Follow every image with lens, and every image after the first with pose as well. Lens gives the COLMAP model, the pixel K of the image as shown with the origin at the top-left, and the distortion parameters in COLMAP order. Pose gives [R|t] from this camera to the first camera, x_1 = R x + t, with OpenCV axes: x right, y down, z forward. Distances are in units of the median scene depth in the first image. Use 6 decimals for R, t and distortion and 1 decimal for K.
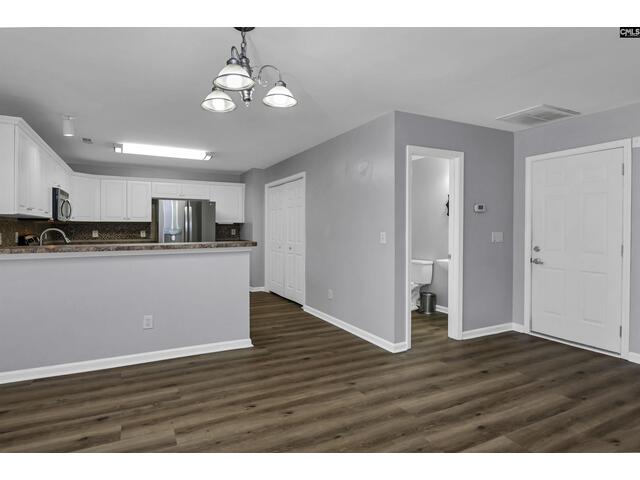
lens RADIAL K [[329.6, 0, 321.1], [0, 329.6, 235.1], [0, 0, 1]] dist [-0.000276, -0.000951]
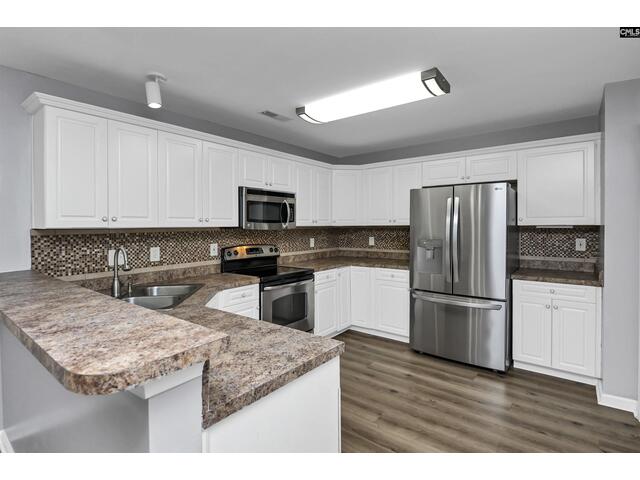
lens RADIAL K [[354.5, 0, 332.4], [0, 354.5, 238.9], [0, 0, 1]] dist [0.000933, 0.000076]
pose [[0.446621, 0.034114, -0.894073, 0.053210], [-0.013983, 0.999417, 0.031149, -0.071155], [0.894614, -0.001410, 0.446837, 1.161129]]
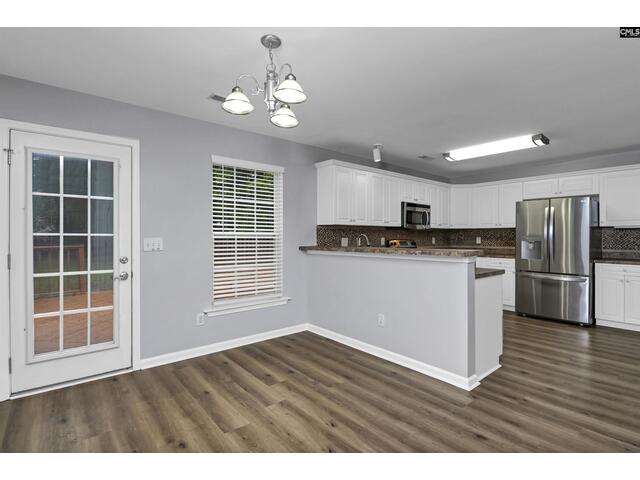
lens RADIAL K [[345.2, 0, 320.0], [0, 345.2, 240.0], [0, 0, 1]] dist [-0.023202, -0.001429]
pose [[0.226098, 0.012938, -0.974019, 0.555036], [-0.021050, 0.999743, 0.008393, -0.006054], [0.973877, 0.018606, 0.226312, 0.571687]]
